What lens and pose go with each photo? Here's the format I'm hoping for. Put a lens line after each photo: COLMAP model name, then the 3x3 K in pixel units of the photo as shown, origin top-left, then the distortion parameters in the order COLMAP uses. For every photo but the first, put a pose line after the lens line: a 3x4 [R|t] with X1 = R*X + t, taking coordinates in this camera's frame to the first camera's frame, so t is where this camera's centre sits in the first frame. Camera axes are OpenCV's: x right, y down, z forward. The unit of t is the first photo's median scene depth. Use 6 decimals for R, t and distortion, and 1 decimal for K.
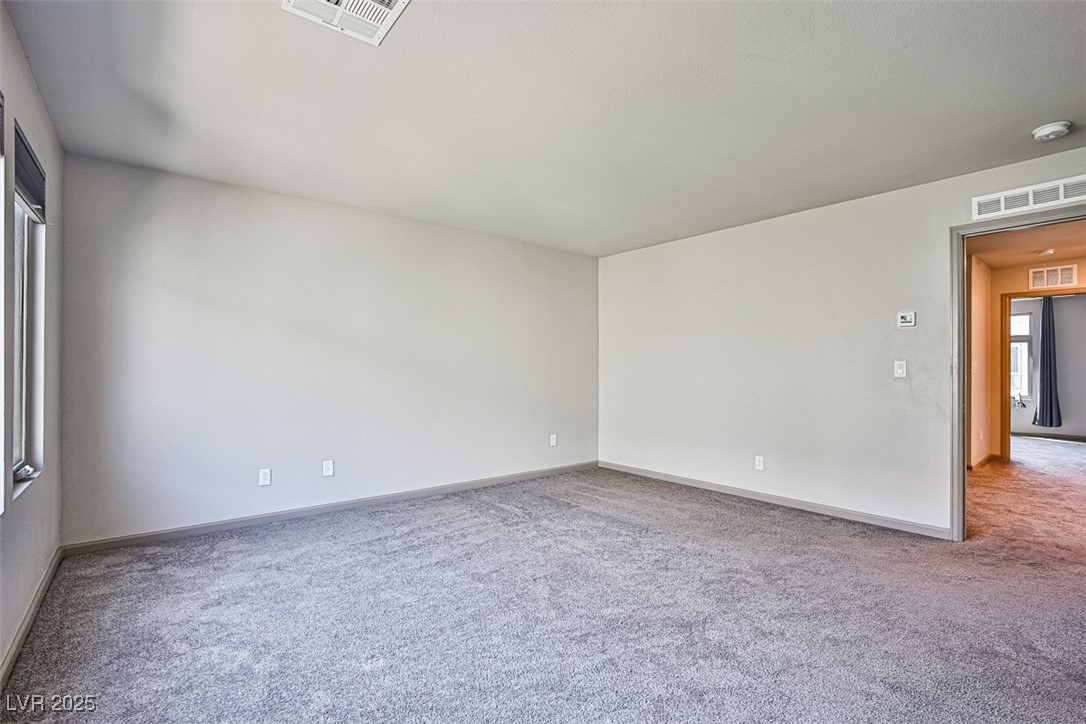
lens RADIAL K [[492.7, 0, 543.2], [0, 492.7, 368.5], [0, 0, 1]] dist [-0.003202, 0.000241]
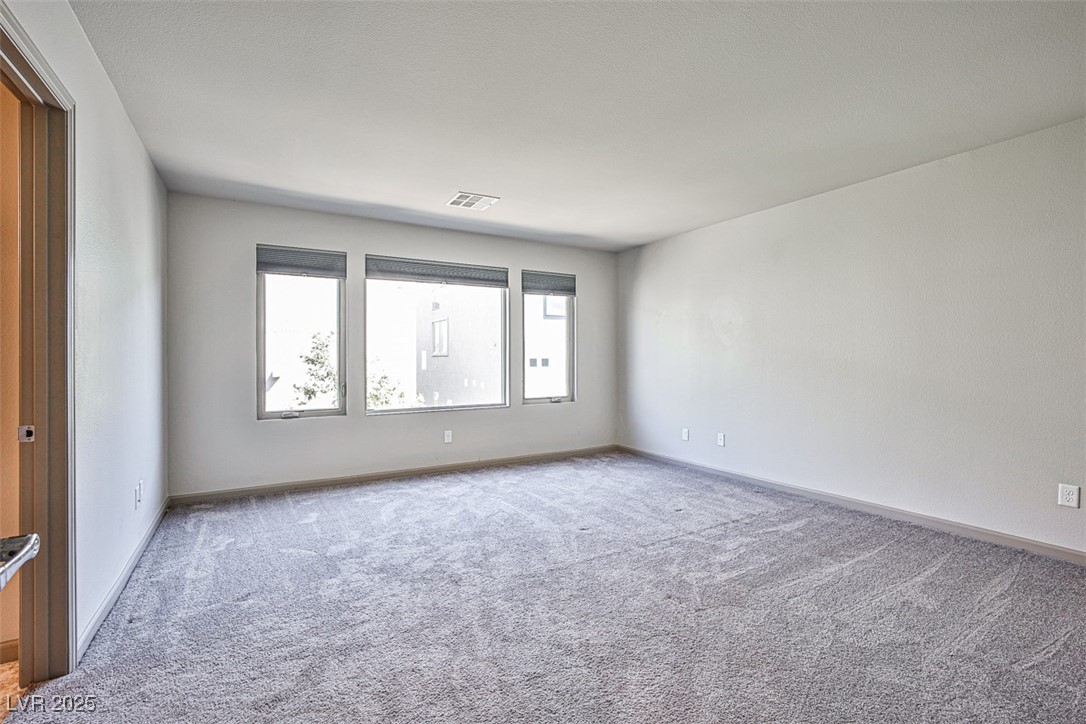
lens RADIAL K [[492.7, 0, 542.0], [0, 492.7, 362.7], [0, 0, 1]] dist [-0.003202, 0.000241]
pose [[-0.136982, 0.008541, -0.990537, 0.908759], [0.000909, 0.999963, 0.008496, 0.001476], [0.990573, 0.000263, -0.136985, 0.785886]]
